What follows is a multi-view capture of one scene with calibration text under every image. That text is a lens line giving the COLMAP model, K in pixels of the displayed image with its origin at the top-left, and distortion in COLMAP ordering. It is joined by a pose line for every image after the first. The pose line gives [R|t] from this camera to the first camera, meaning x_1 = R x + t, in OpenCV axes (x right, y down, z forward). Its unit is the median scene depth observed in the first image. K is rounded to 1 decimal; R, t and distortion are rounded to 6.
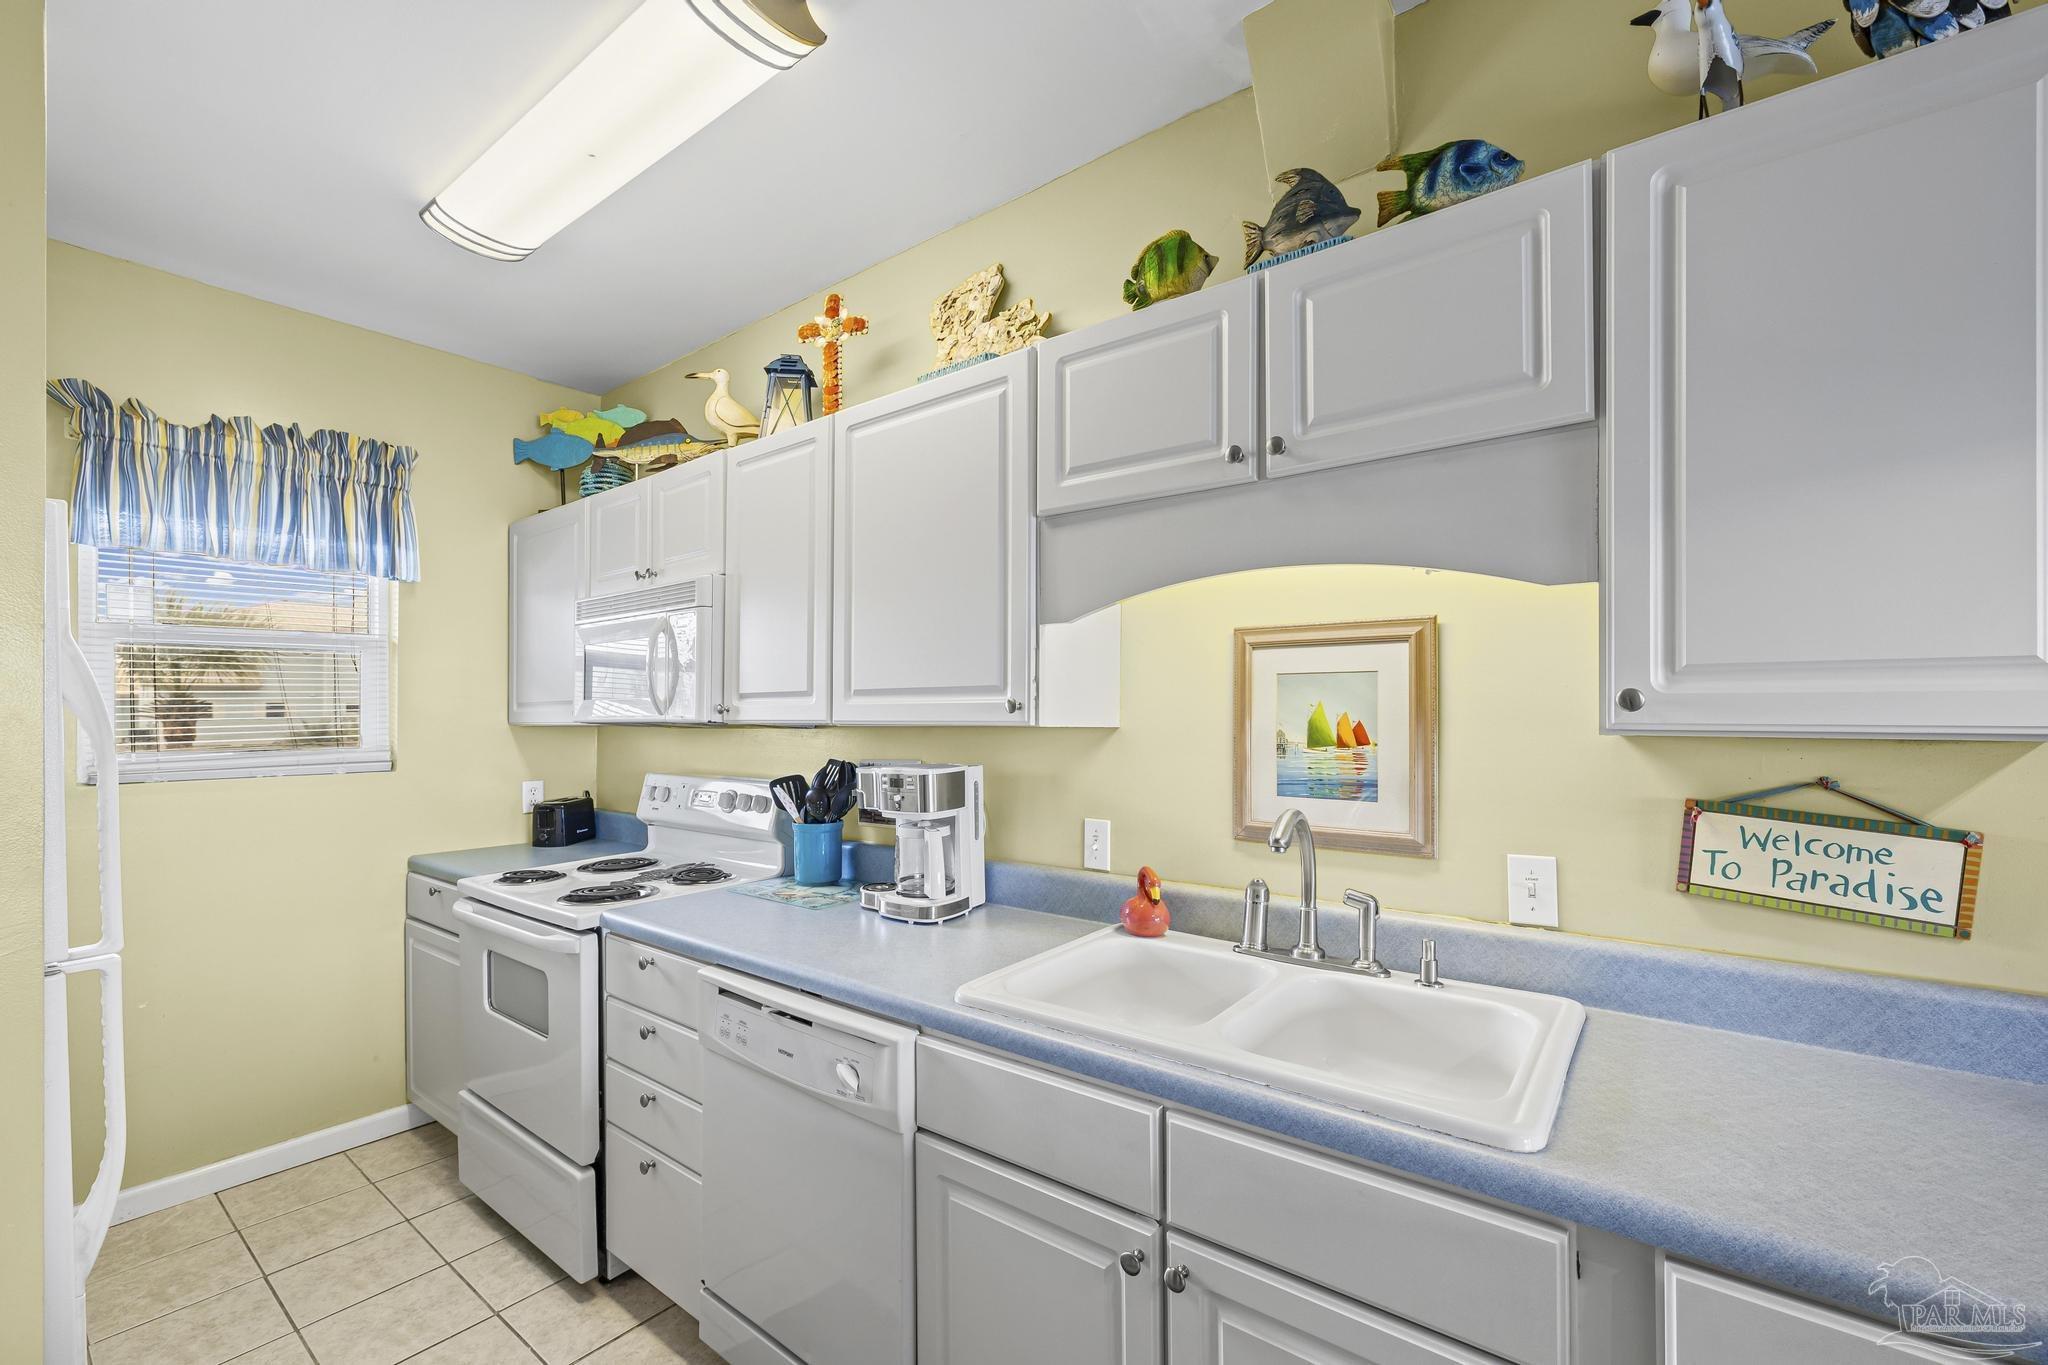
lens RADIAL K [[869.8, 0, 1008.7], [0, 869.8, 698.5], [0, 0, 1]] dist [0.002548, 0.001064]
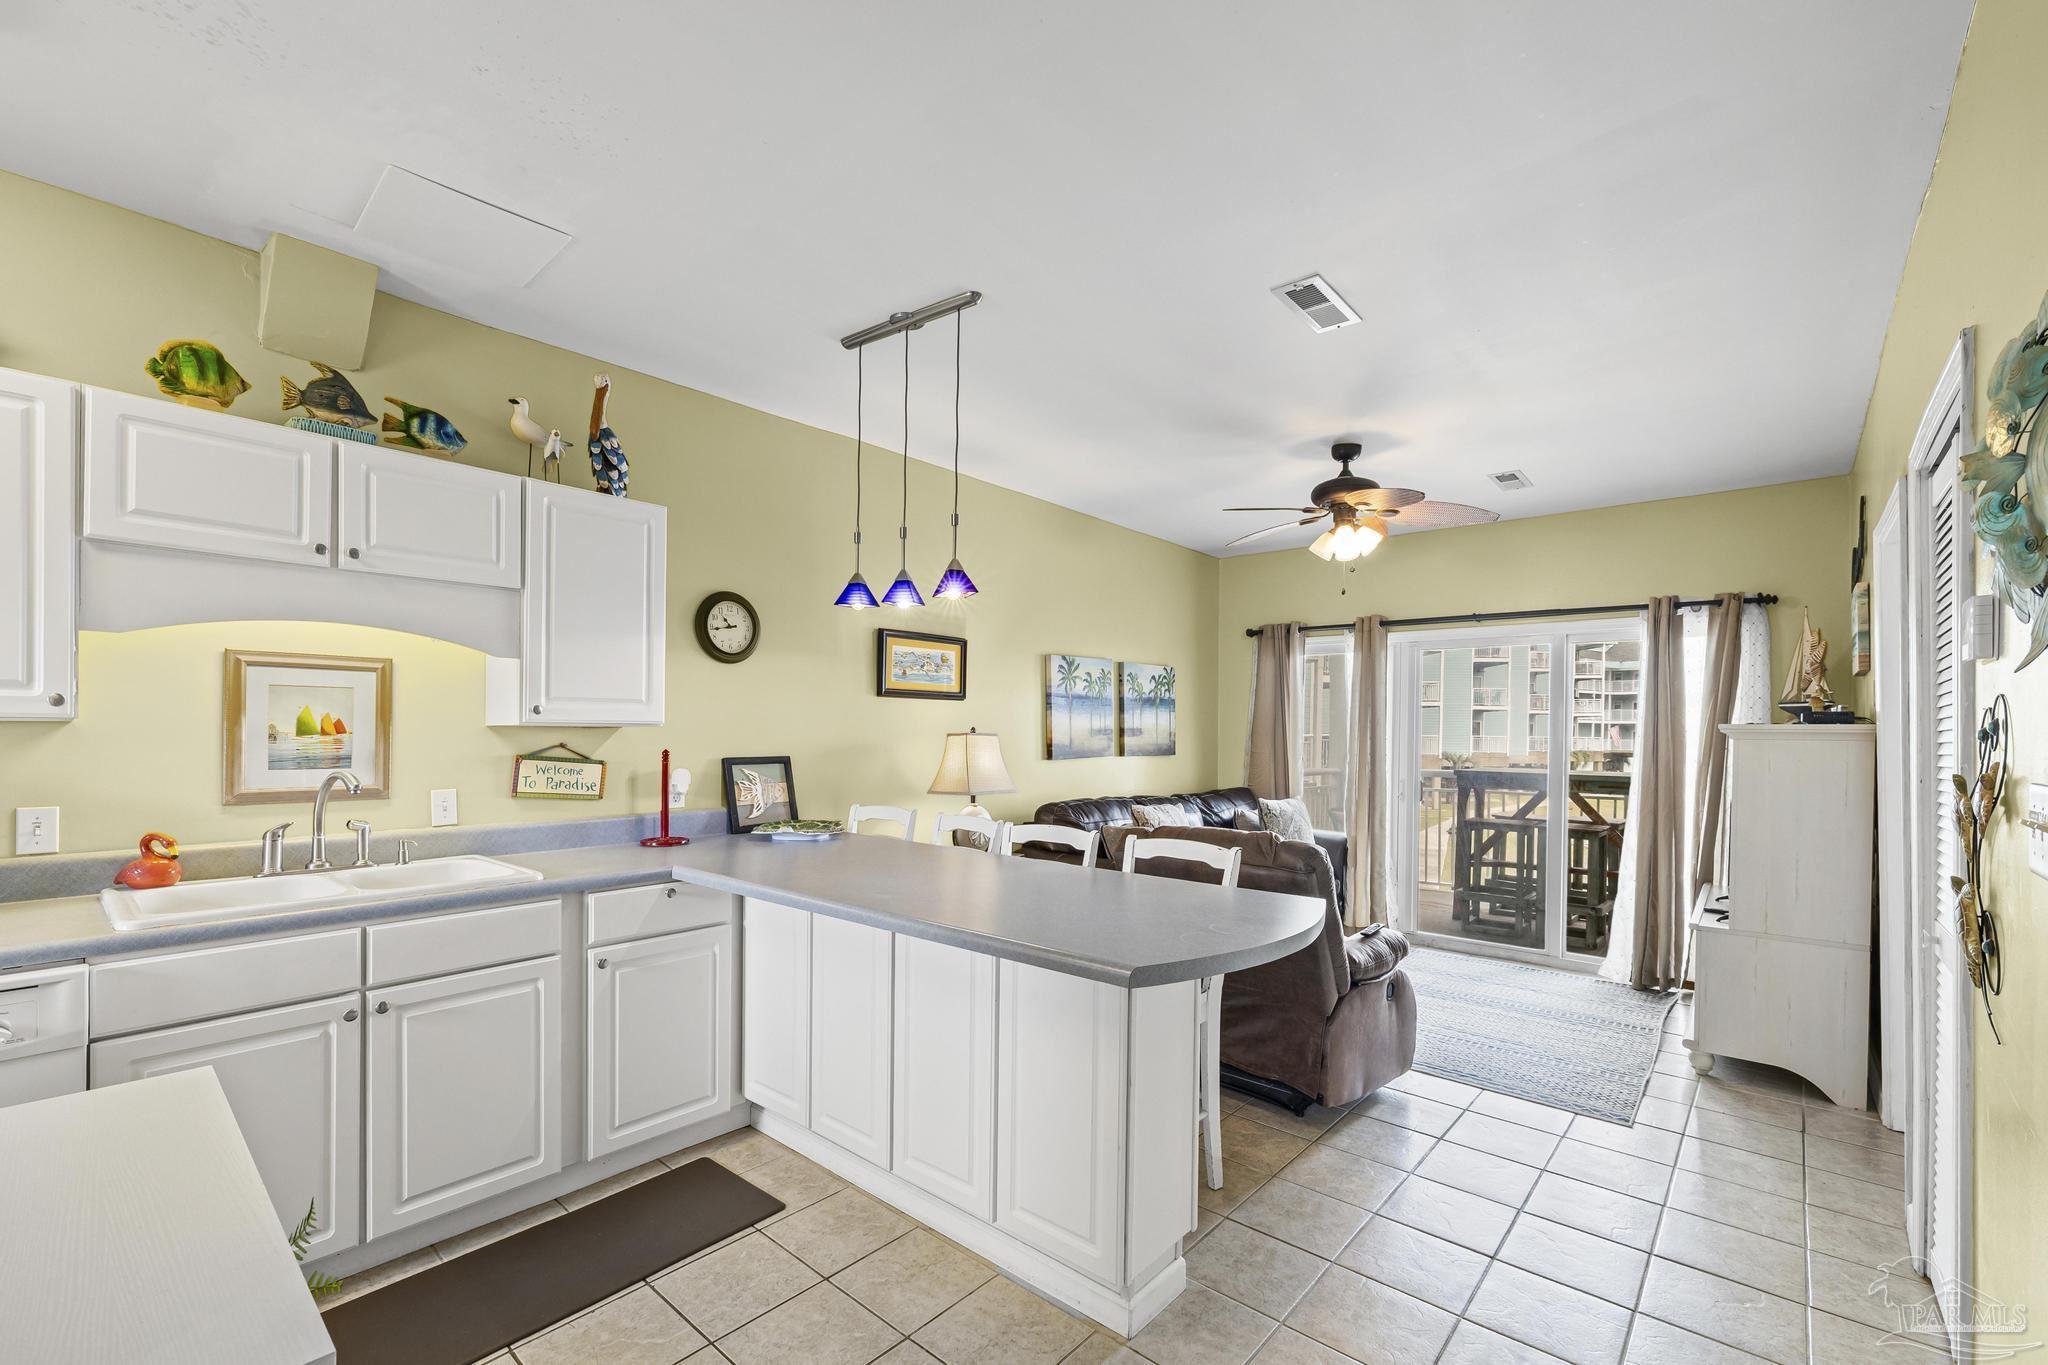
lens RADIAL K [[869.8, 0, 1015.0], [0, 869.8, 736.4], [0, 0, 1]] dist [0.002548, 0.001064]
pose [[0.051456, -0.001715, 0.998674, -1.176683], [-0.022948, 0.999732, 0.002900, 0.026794], [-0.998412, -0.023066, 0.051402, -0.333640]]
